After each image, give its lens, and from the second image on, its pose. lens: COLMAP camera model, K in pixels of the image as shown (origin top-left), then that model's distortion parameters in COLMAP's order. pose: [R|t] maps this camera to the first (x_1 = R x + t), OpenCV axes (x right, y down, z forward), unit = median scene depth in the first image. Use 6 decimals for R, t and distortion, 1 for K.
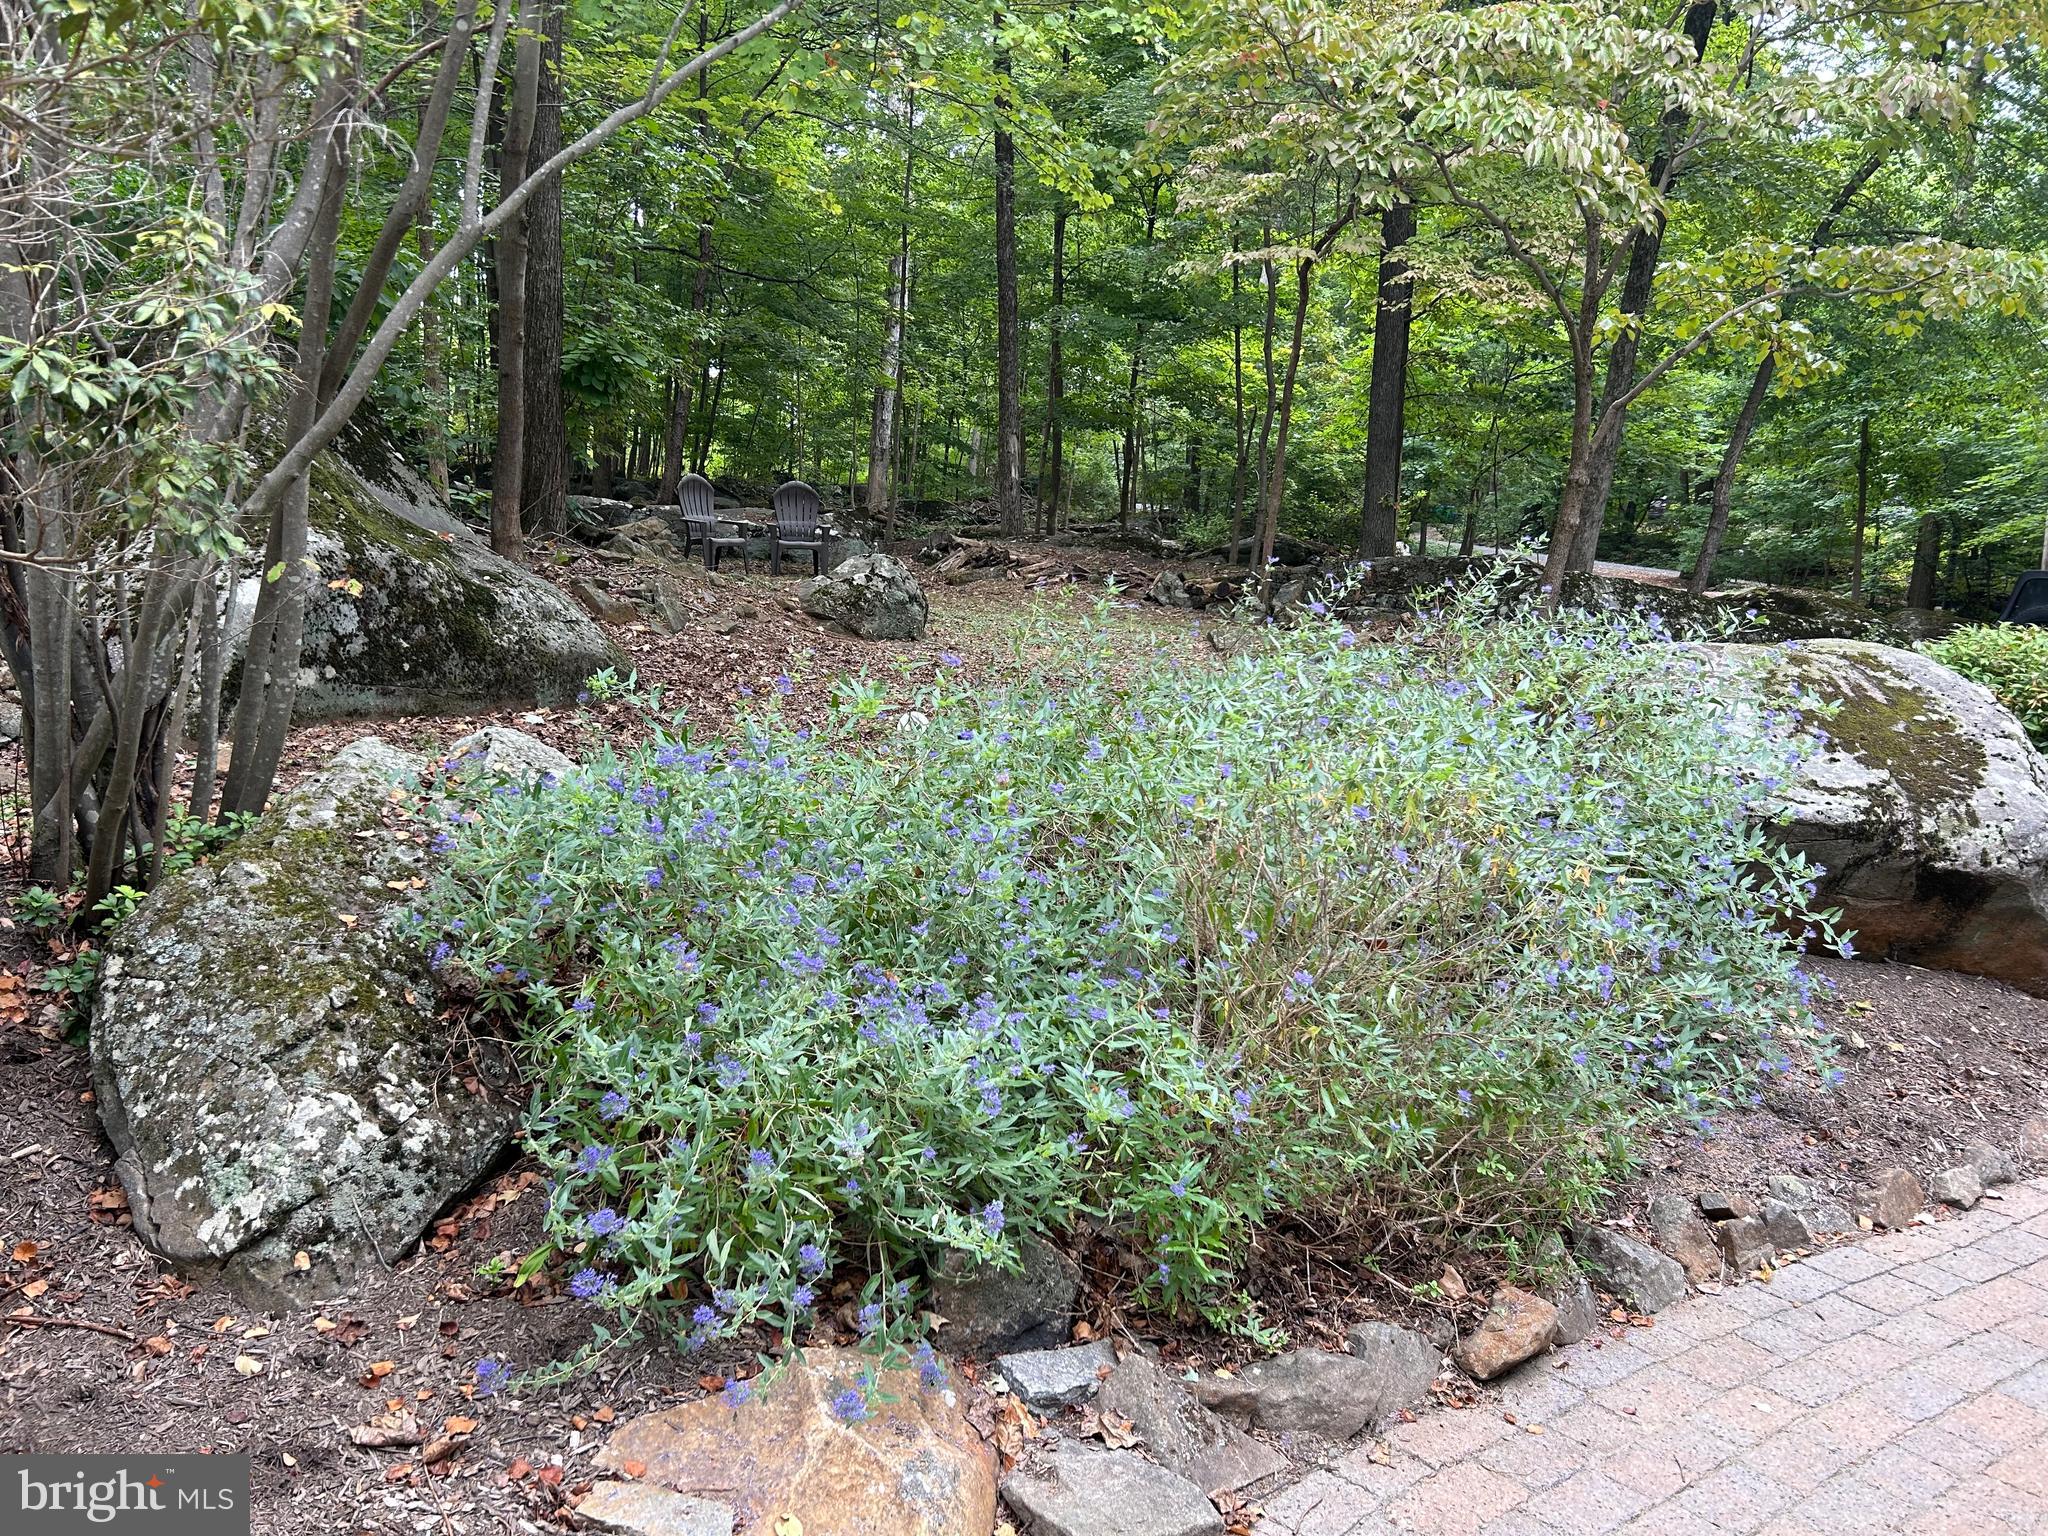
lens RADIAL K [[1550.2, 0, 1020.3], [0, 1550.2, 768.9], [0, 0, 1]] dist [0.044864, -0.058181]
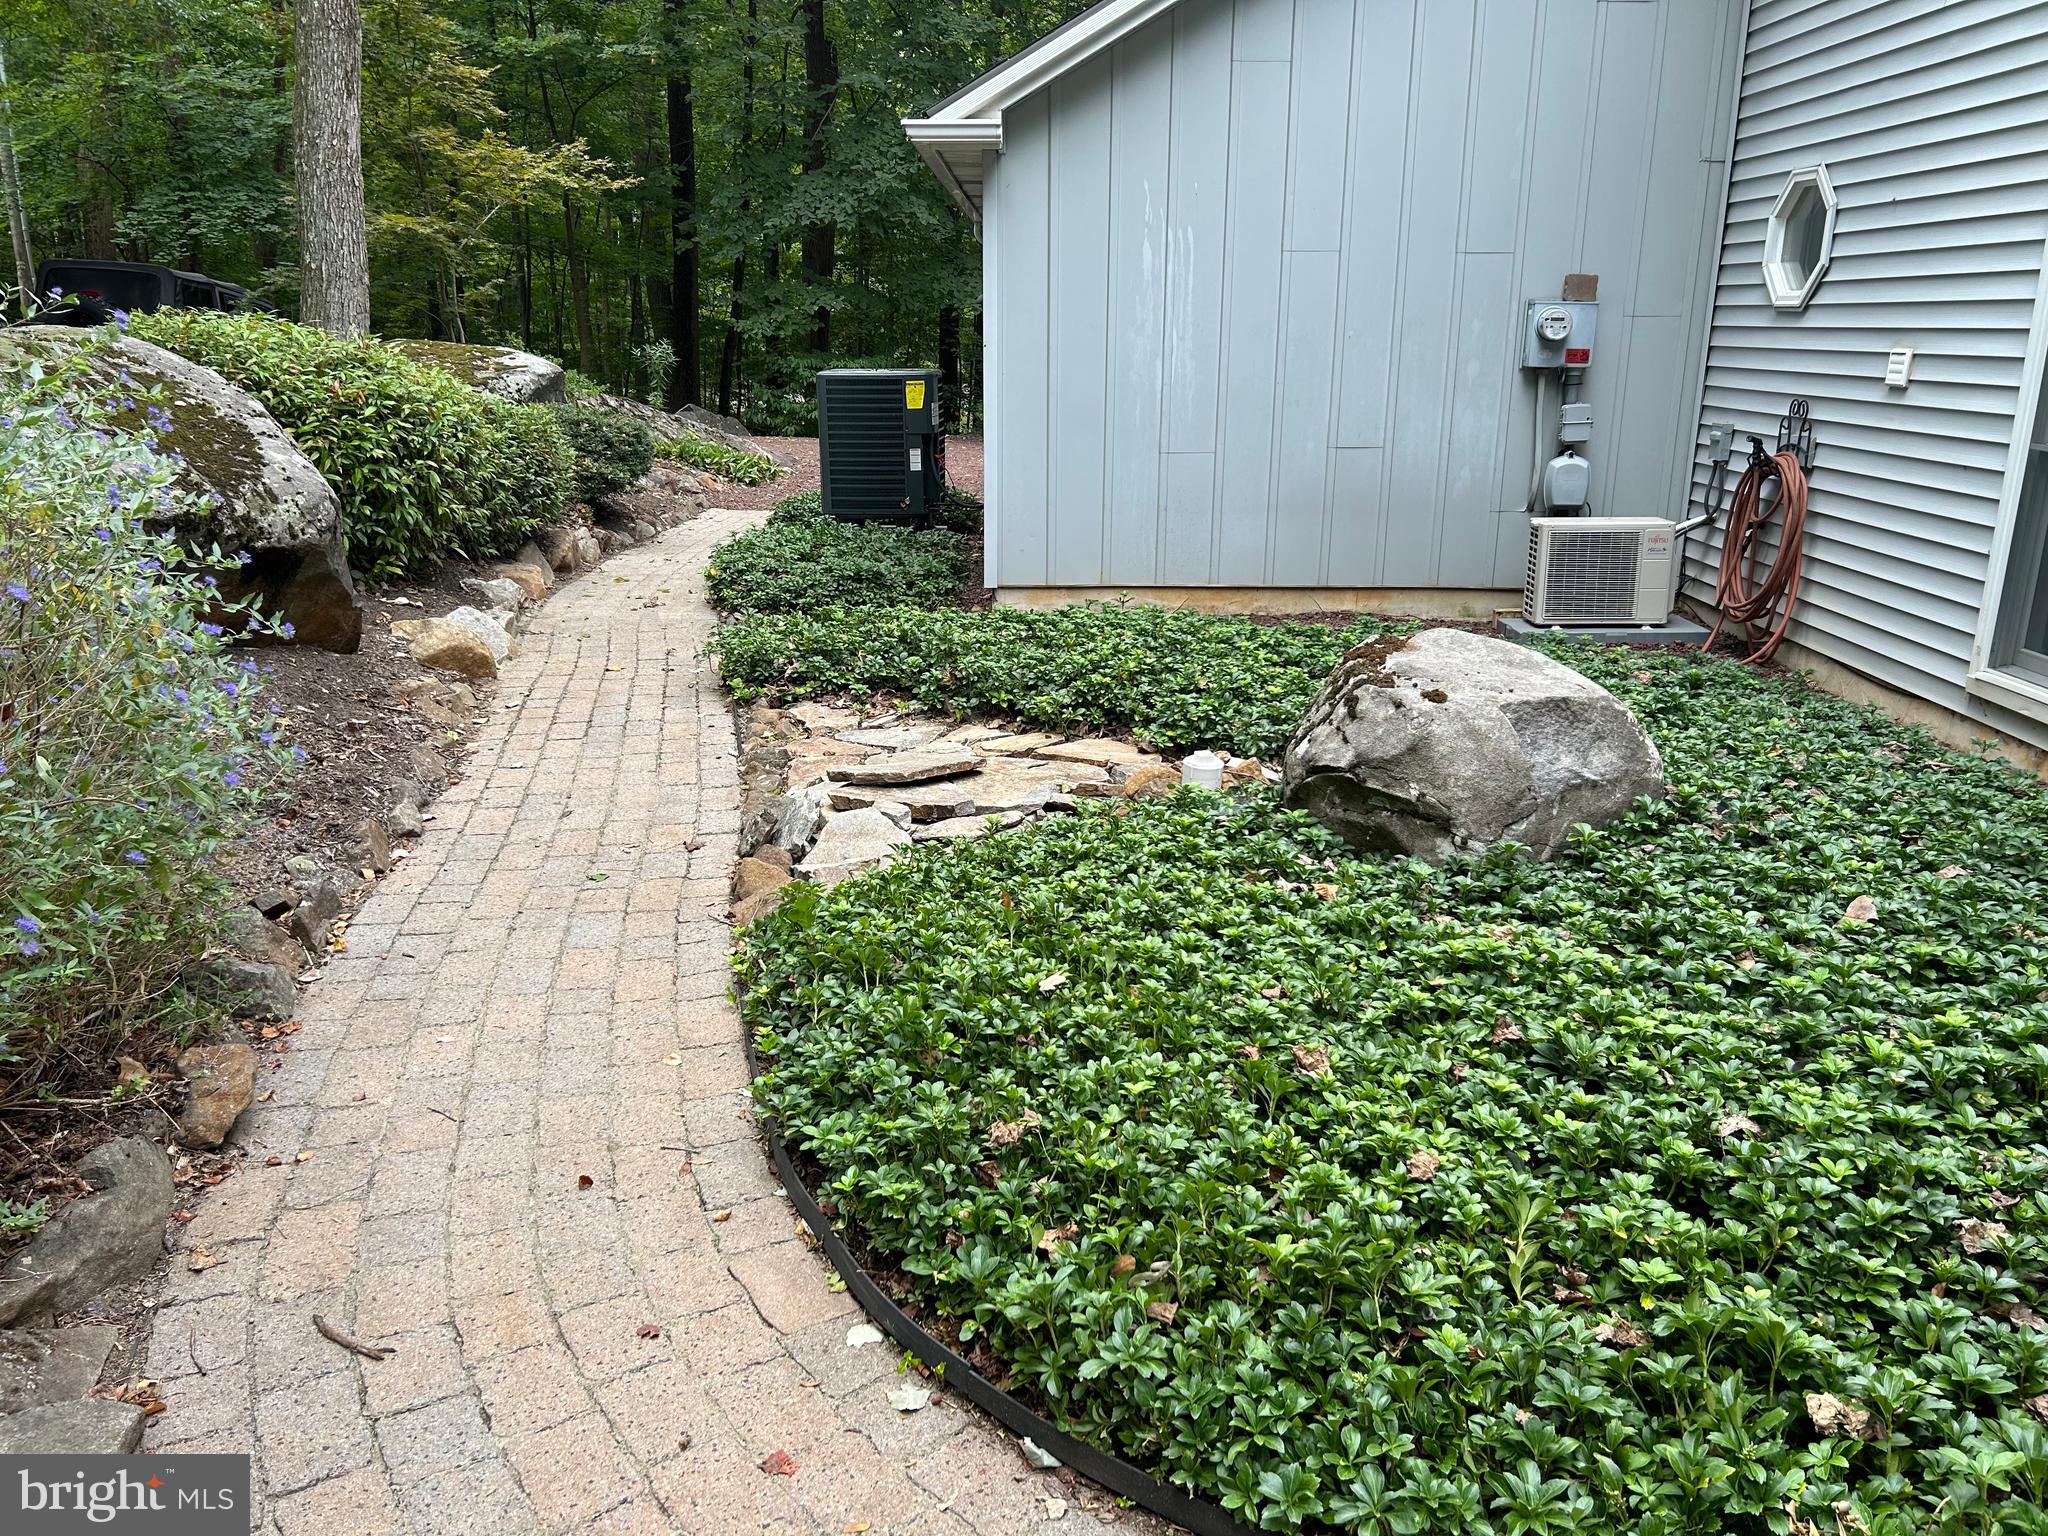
lens RADIAL K [[1550.2, 0, 1020.2], [0, 1550.2, 763.0], [0, 0, 1]] dist [0.044864, -0.058181]
pose [[0.377646, -0.273131, 0.884750, -0.233700], [0.108272, 0.961976, 0.250756, -0.005481], [-0.919598, 0.001097, 0.392859, 0.167839]]
